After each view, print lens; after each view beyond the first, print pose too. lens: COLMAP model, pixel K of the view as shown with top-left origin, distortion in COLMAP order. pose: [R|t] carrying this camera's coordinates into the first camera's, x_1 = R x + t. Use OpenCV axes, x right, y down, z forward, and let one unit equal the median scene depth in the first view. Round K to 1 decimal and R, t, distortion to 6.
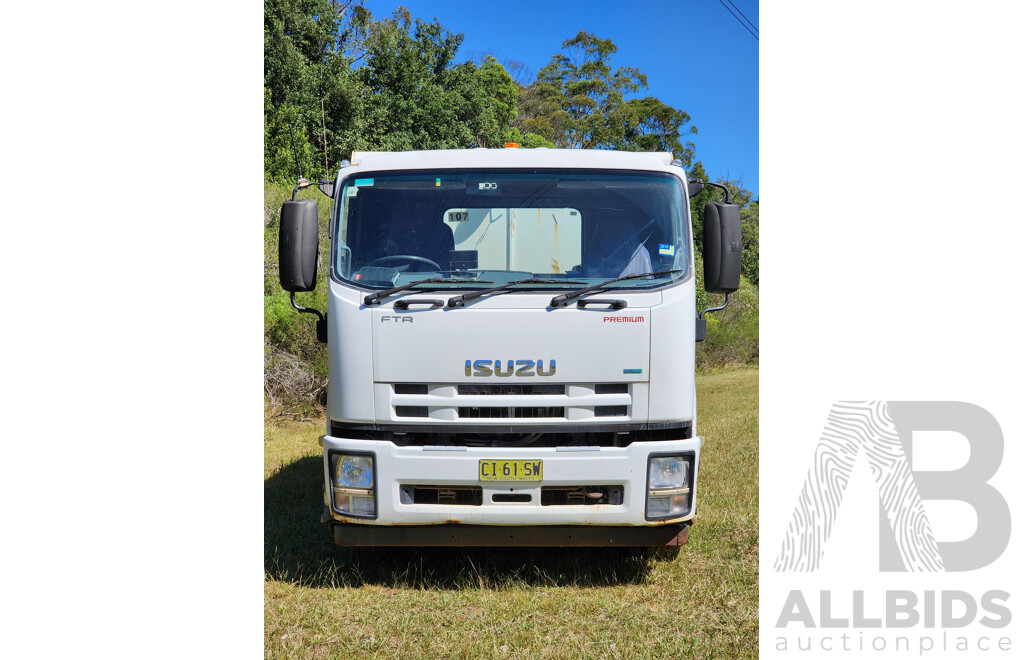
lens RADIAL K [[1141.2, 0, 515.8], [0, 1141.2, 342.6], [0, 0, 1]] dist [-0.005370, 0.000000]
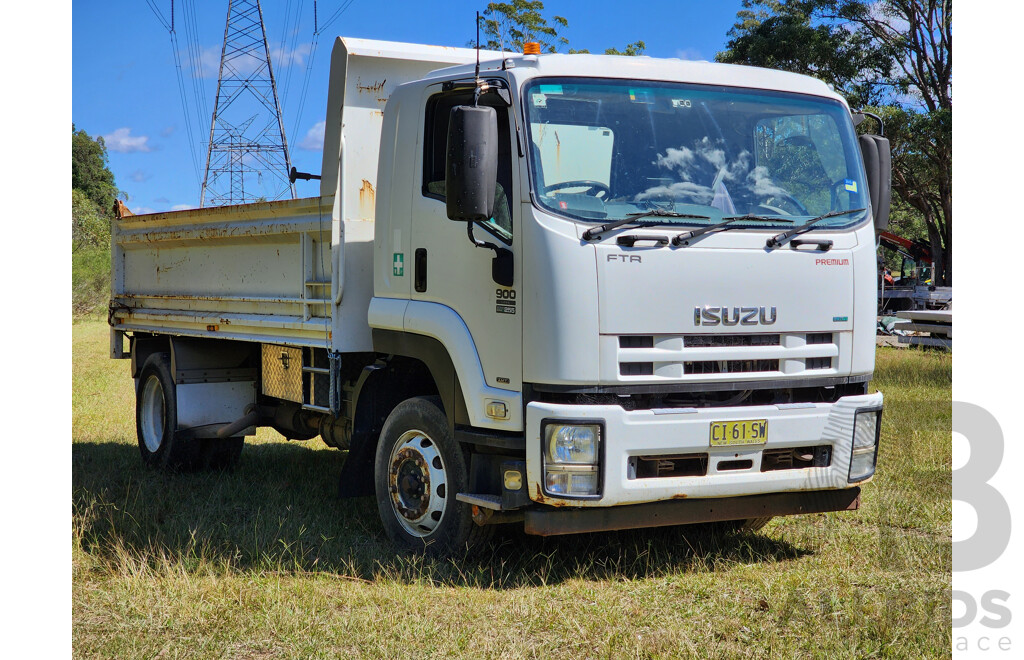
lens RADIAL K [[1683.6, 0, 511.4], [0, 1683.6, 330.4], [0, 0, 1]] dist [0.001358, 0.000000]
pose [[0.854888, -0.010079, 0.518715, -0.814470], [0.000720, 0.999833, 0.018241, 0.009463], [-0.518812, -0.015220, 0.854753, -0.011799]]
